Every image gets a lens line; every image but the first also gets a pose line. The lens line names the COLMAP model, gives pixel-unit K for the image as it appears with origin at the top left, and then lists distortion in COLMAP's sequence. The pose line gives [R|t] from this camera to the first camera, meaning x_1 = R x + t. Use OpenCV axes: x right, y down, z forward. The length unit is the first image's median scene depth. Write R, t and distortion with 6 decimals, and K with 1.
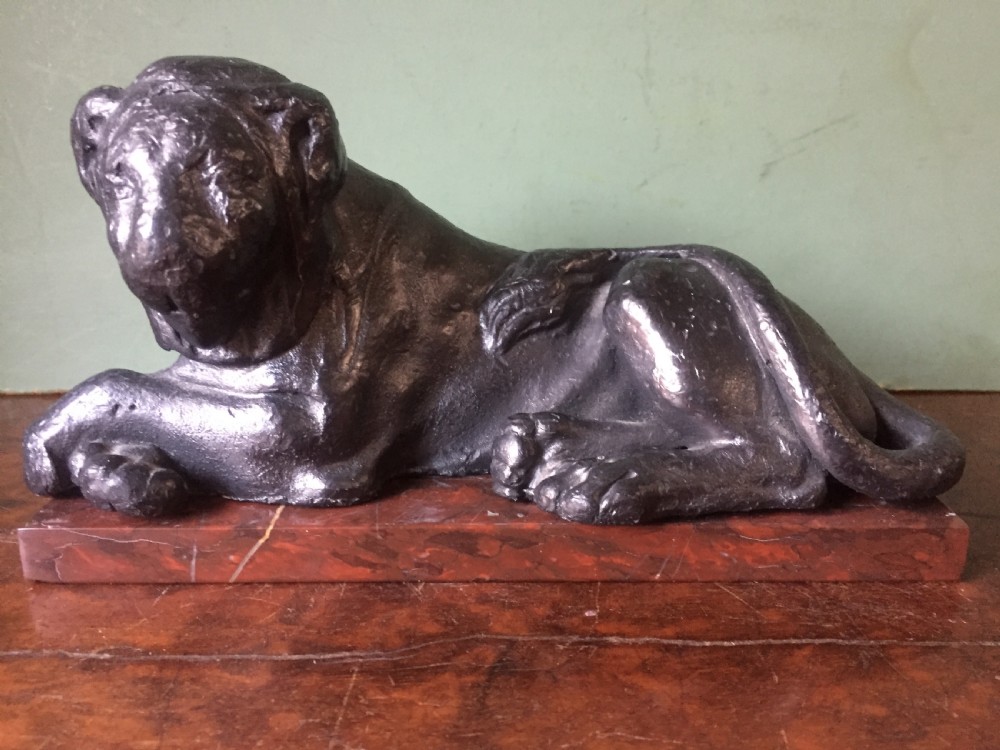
lens RADIAL K [[871.8, 0, 500.0], [0, 871.8, 375.0], [0, 0, 1]] dist [0.044691, -0.108816]
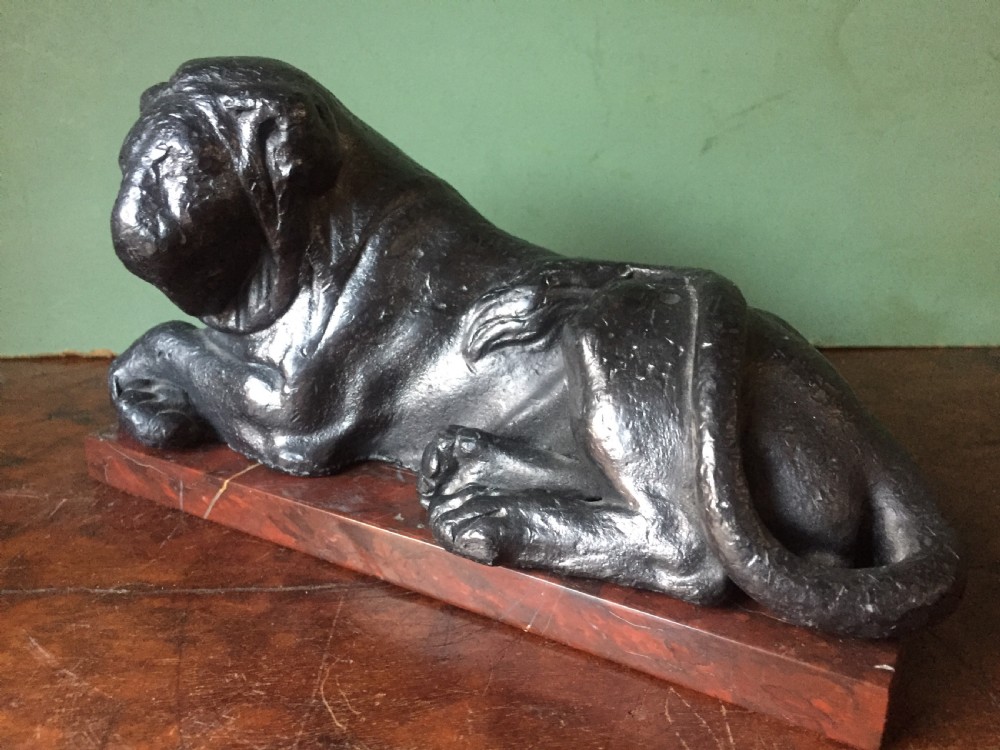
lens RADIAL K [[851.9, 0, 500.3], [0, 851.9, 387.1], [0, 0, 1]] dist [-0.007186, -0.002628]
pose [[0.864870, 0.175280, -0.470400, 0.532746], [-0.142870, 0.984254, 0.104074, -0.109052], [0.481236, -0.022804, 0.876295, 0.200419]]
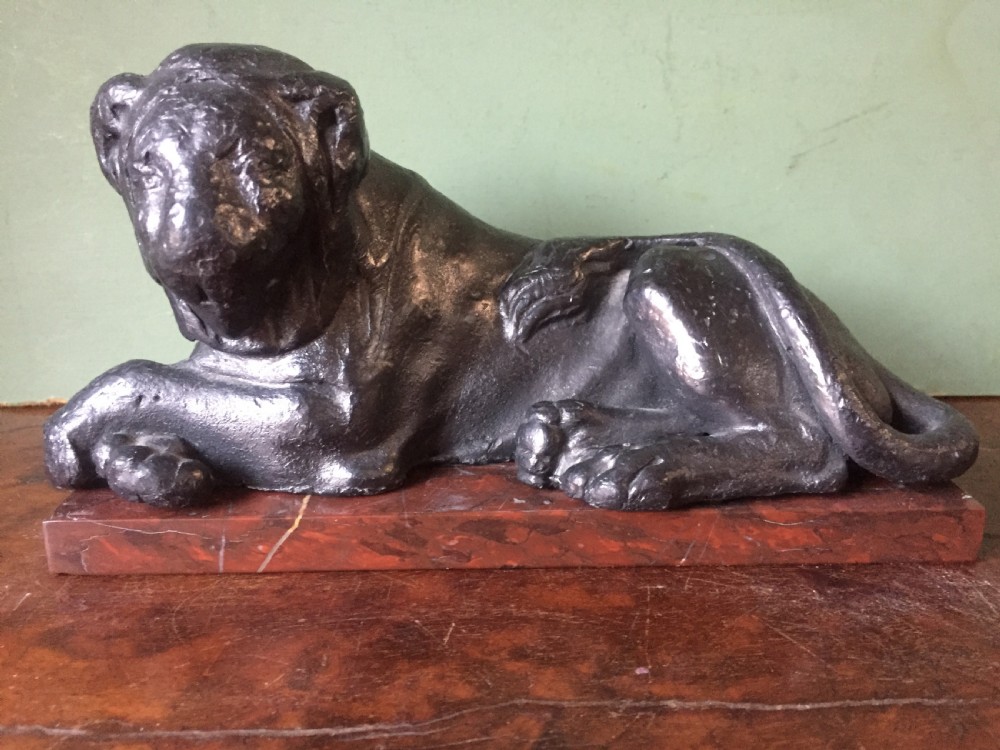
lens RADIAL K [[871.8, 0, 500.0], [0, 871.8, 375.0], [0, 0, 1]] dist [0.044691, -0.108816]
pose [[0.999589, -0.006842, 0.027846, -0.058135], [0.006442, 0.999875, 0.014433, -0.001352], [-0.027942, -0.014248, 0.999508, -0.004515]]
